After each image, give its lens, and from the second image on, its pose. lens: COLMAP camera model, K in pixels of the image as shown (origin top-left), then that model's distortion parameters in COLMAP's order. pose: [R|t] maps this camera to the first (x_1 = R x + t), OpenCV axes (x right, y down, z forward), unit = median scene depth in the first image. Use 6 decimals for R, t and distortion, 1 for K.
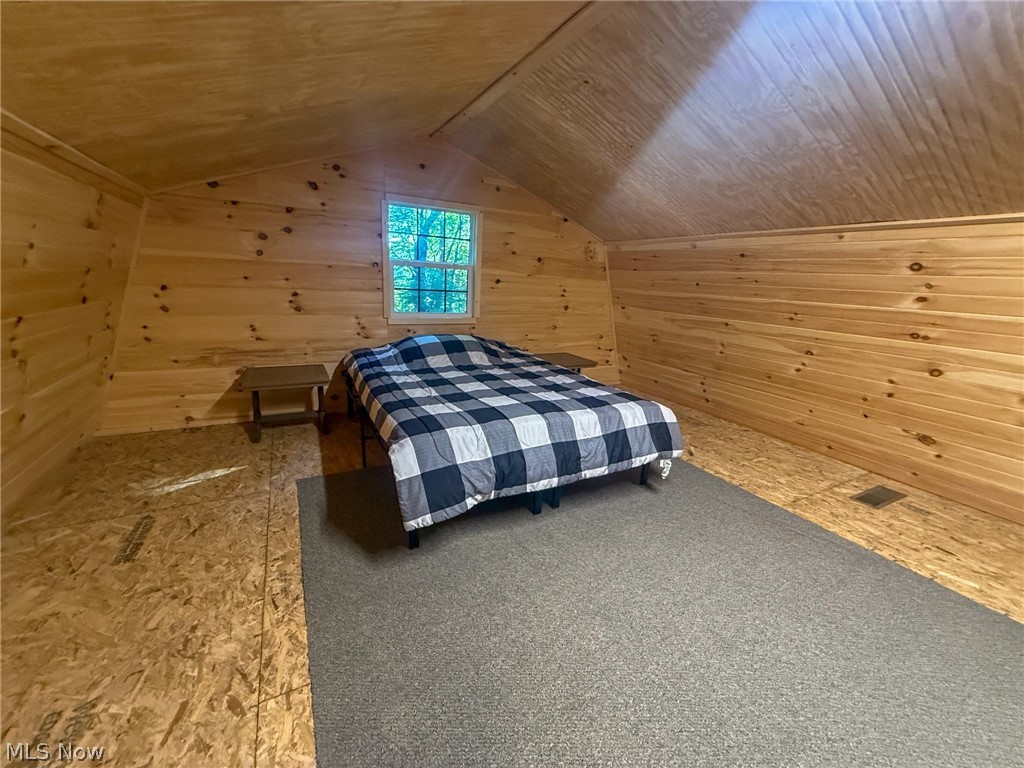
lens RADIAL K [[407.2, 0, 510.2], [0, 407.2, 384.7], [0, 0, 1]] dist [0.000000, -0.000044]
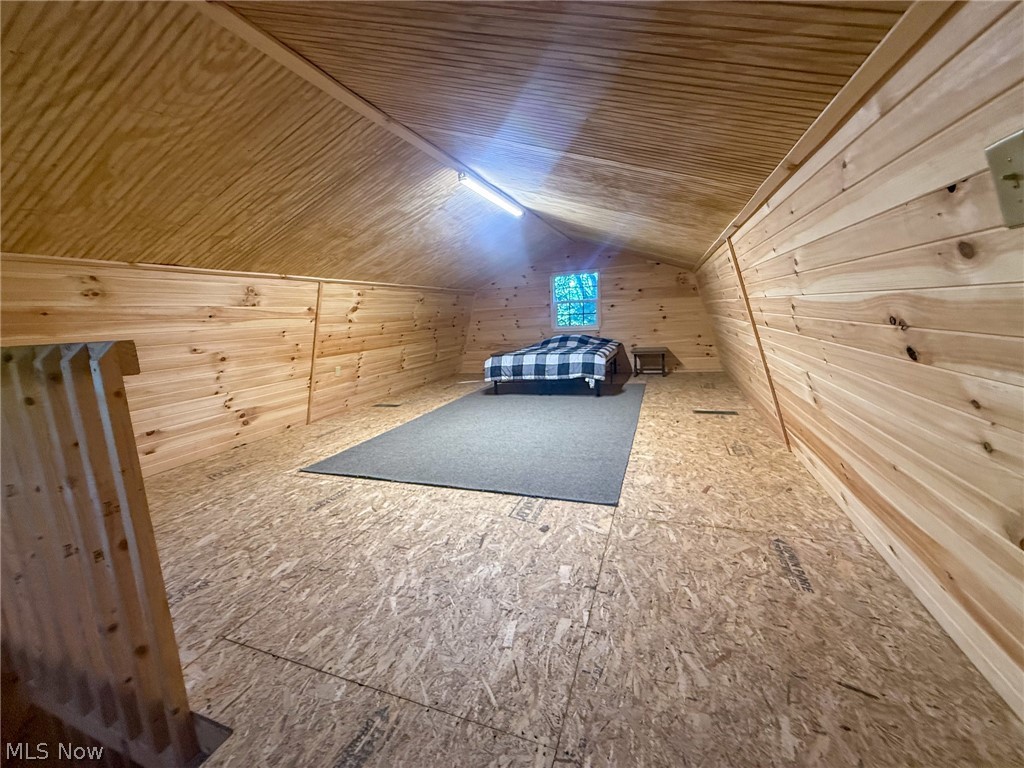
lens RADIAL K [[407.2, 0, 510.2], [0, 407.2, 384.7], [0, 0, 1]] dist [0.000000, -0.000044]
pose [[0.648181, 0.038370, -0.760519, 1.773721], [-0.102741, 0.994004, -0.037416, 0.340588], [0.754524, 0.102389, 0.648236, -0.770858]]
